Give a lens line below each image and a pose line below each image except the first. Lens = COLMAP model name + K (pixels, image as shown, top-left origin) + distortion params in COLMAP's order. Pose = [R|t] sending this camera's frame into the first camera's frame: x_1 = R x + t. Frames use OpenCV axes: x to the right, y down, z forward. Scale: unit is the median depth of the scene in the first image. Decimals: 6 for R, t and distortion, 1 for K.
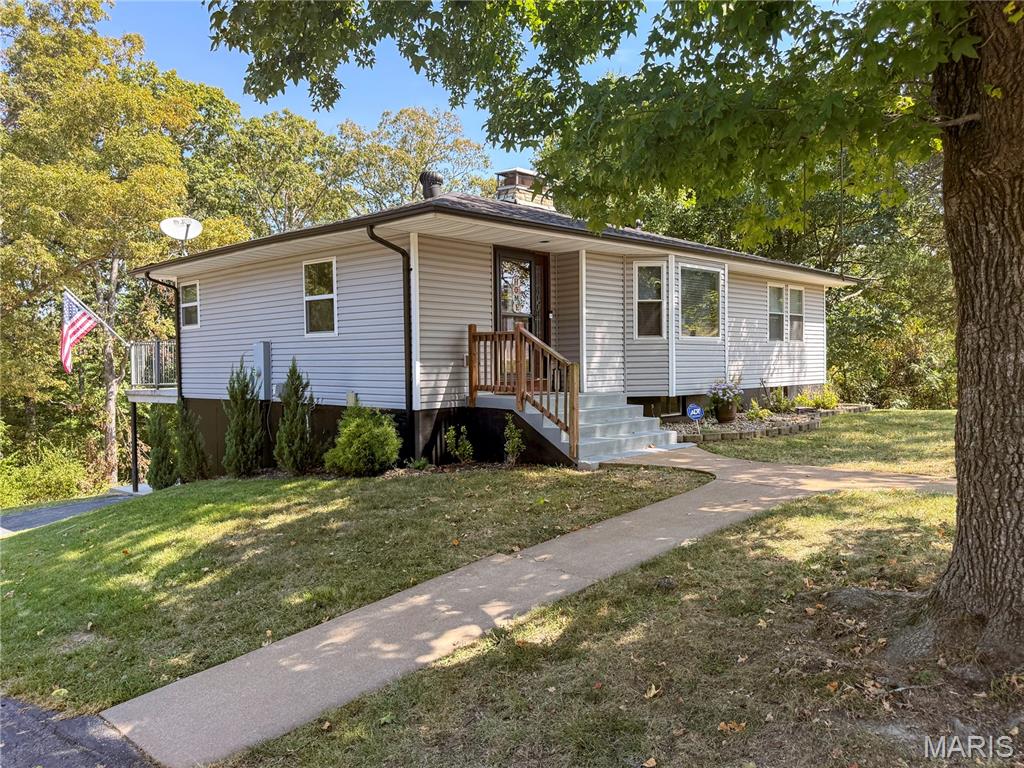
lens RADIAL K [[792.5, 0, 512.0], [0, 792.5, 384.0], [0, 0, 1]] dist [0.007732, 0.000851]
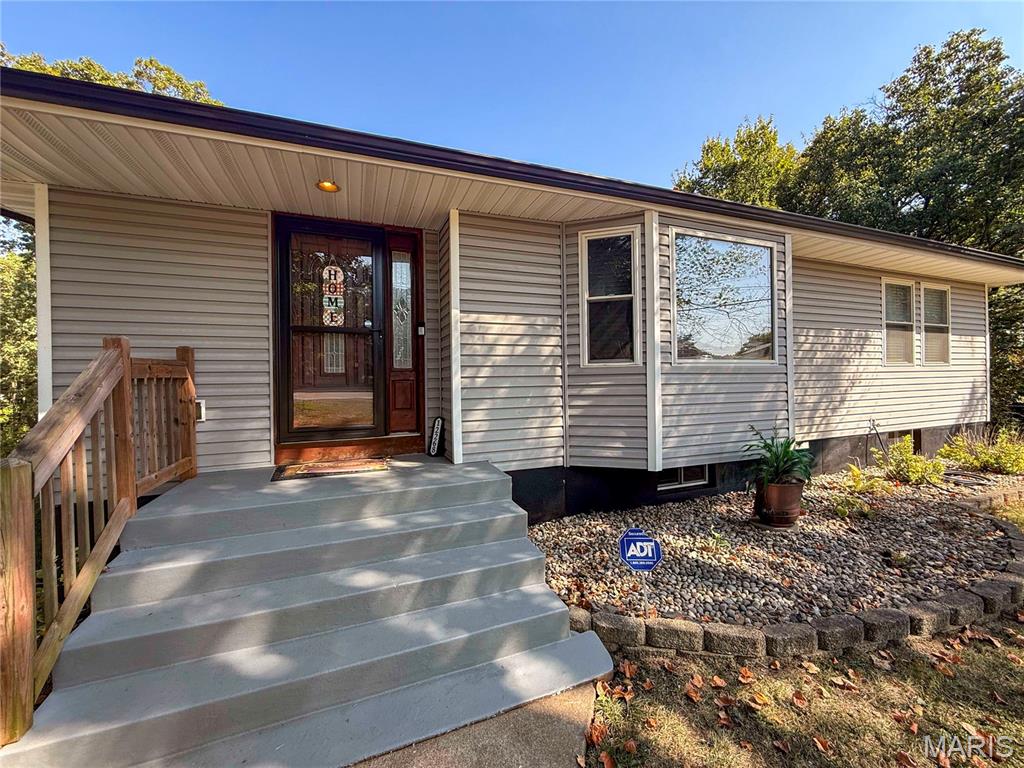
lens RADIAL K [[408.4, 0, 509.4], [0, 408.4, 380.9], [0, 0, 1]] dist [0.001325, 0.000347]
pose [[0.907521, -0.000050, -0.420008, 0.230538], [-0.007006, 0.999859, -0.015256, -0.040876], [0.419949, 0.016788, 0.907392, 0.704927]]
